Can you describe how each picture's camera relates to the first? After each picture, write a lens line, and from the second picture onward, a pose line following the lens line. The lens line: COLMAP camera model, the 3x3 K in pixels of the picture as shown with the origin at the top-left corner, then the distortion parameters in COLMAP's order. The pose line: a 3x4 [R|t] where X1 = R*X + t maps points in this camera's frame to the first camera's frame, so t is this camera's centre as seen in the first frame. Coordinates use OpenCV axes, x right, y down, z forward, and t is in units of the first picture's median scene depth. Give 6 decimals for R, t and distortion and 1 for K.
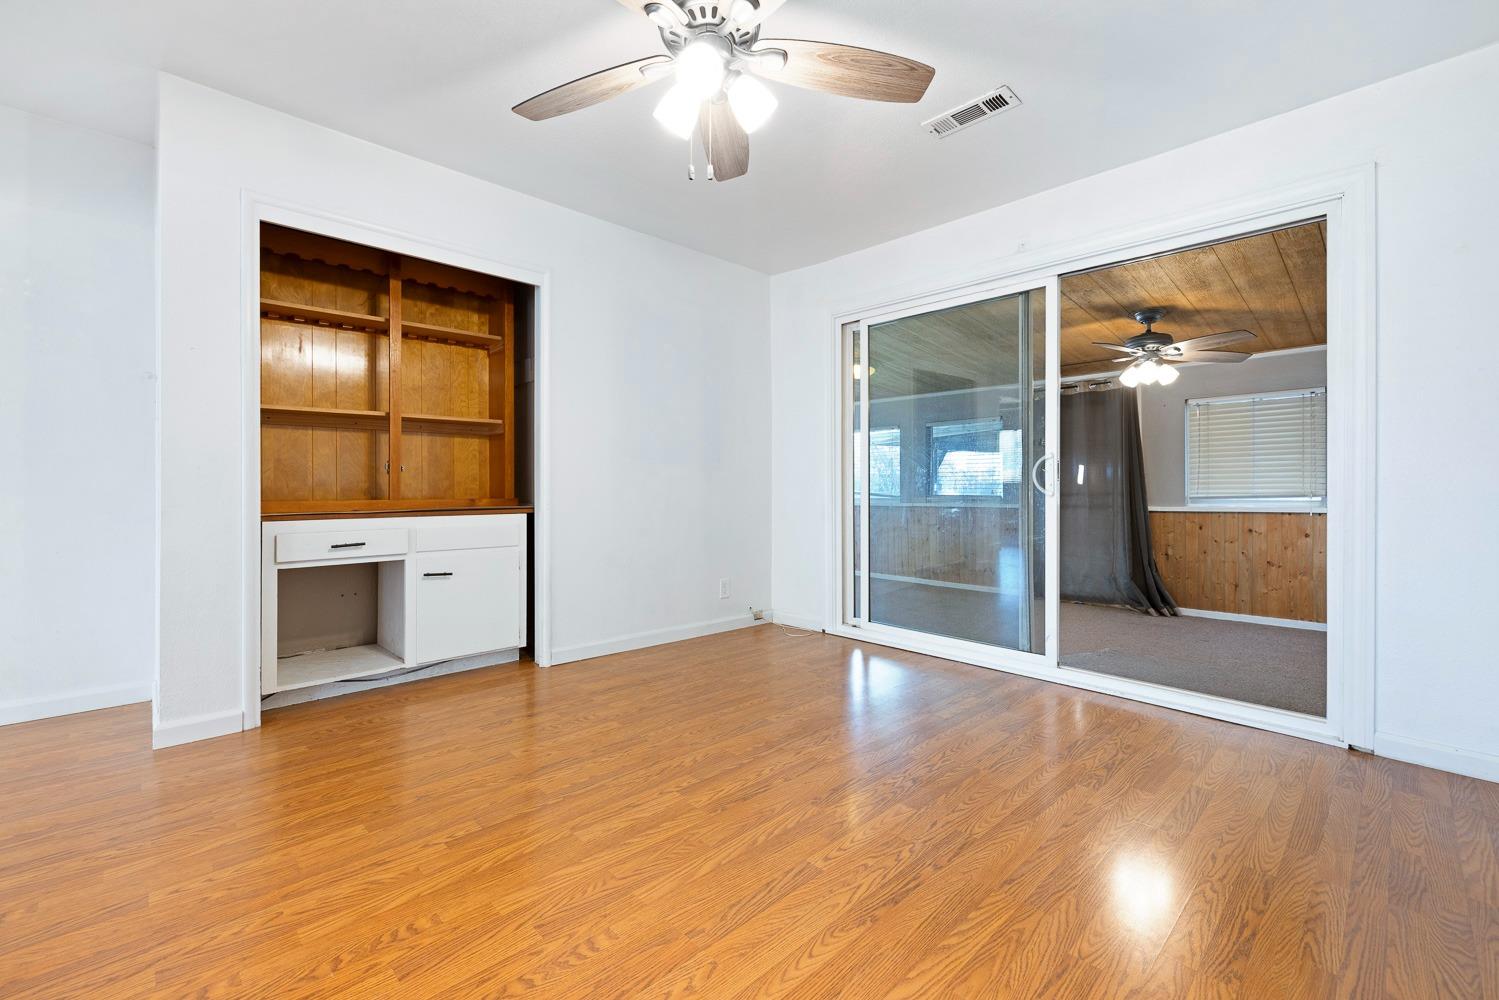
lens RADIAL K [[638.0, 0, 743.0], [0, 638.0, 484.1], [0, 0, 1]] dist [0.001556, 0.000500]
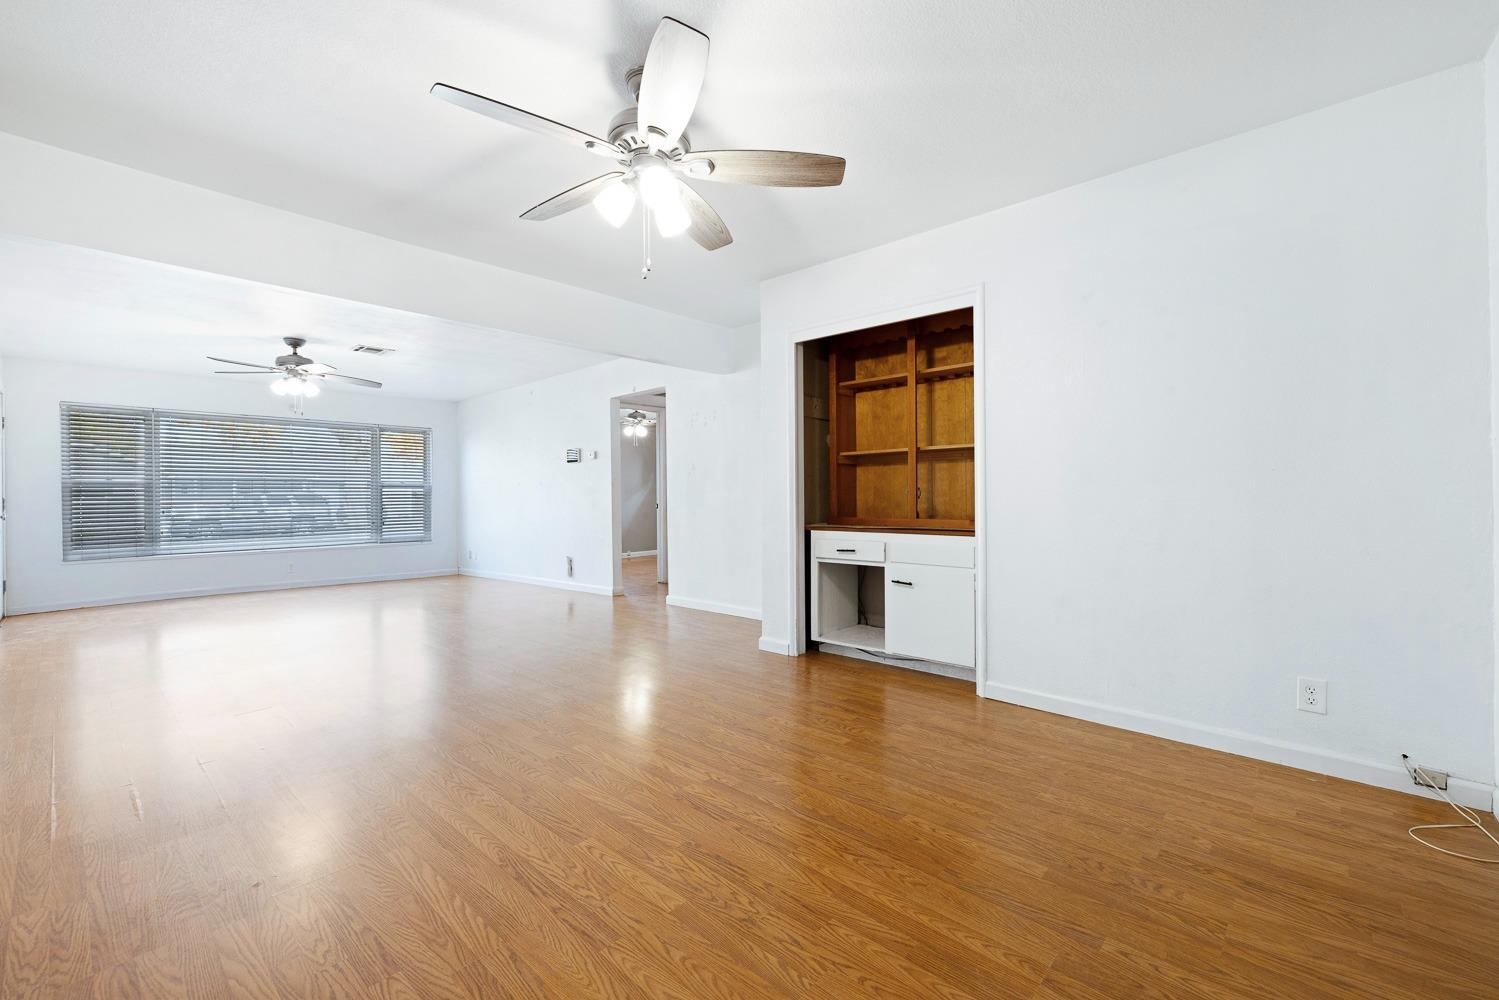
lens RADIAL K [[628.8, 0, 753.3], [0, 628.8, 495.5], [0, 0, 1]] dist [-0.001643, -0.000156]
pose [[0.061767, -0.002925, -0.998086, 0.894243], [0.009772, 0.999950, -0.002325, -0.028922], [0.998043, -0.009610, 0.061792, 0.858547]]
